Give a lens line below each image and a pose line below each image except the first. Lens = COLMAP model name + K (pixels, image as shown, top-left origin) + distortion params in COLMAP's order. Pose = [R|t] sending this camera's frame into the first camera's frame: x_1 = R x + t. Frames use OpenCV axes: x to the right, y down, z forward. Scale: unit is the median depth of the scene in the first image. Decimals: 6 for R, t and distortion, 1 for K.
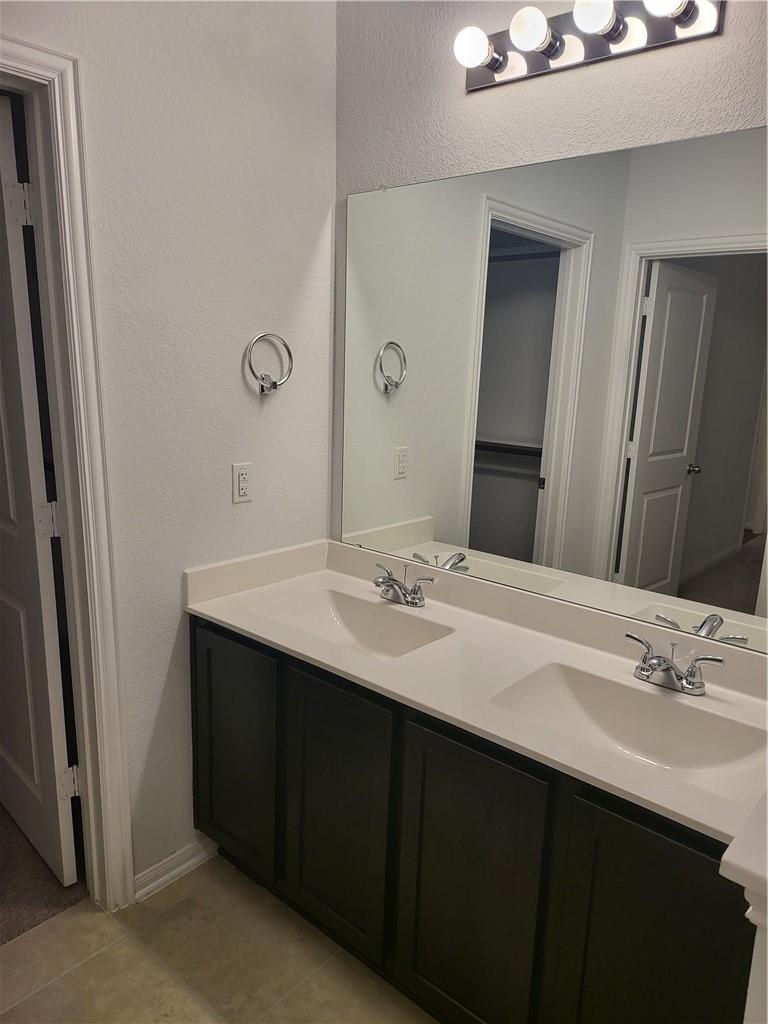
lens RADIAL K [[729.7, 0, 385.3], [0, 729.7, 546.2], [0, 0, 1]] dist [0.053072, -0.059851]
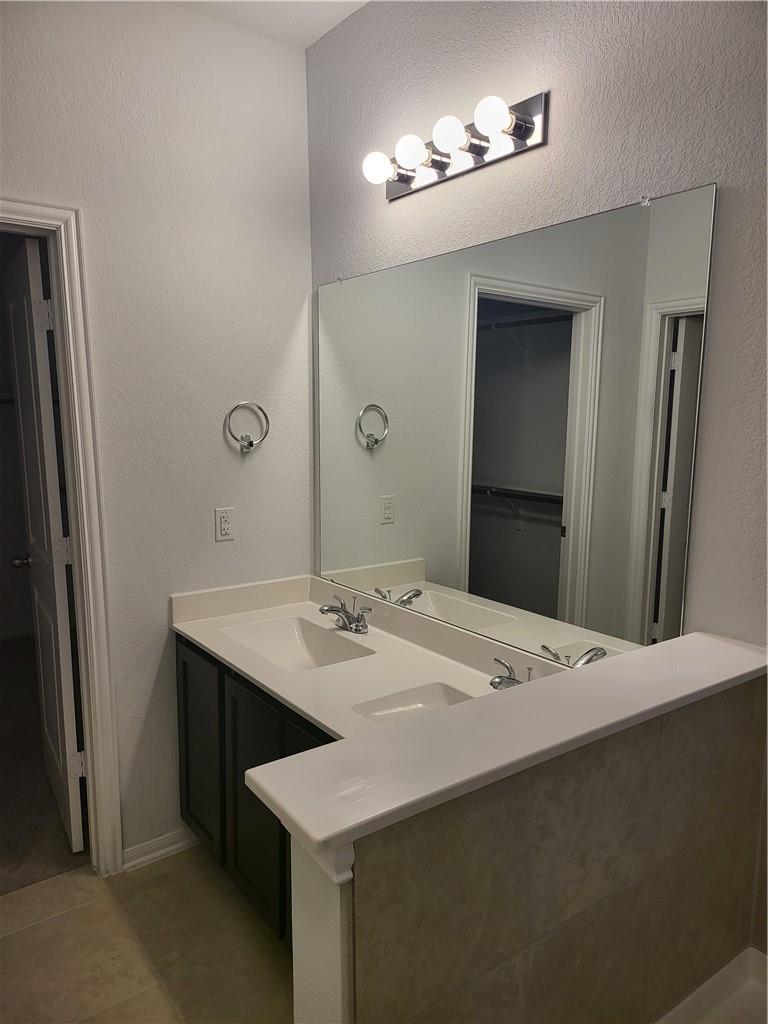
lens RADIAL K [[729.7, 0, 385.3], [0, 729.7, 546.2], [0, 0, 1]] dist [0.053072, -0.059851]
pose [[0.974889, 0.013584, -0.222278, 0.329865], [-0.029974, 0.997059, -0.070532, 0.026210], [0.220667, 0.075424, 0.972429, -0.110180]]
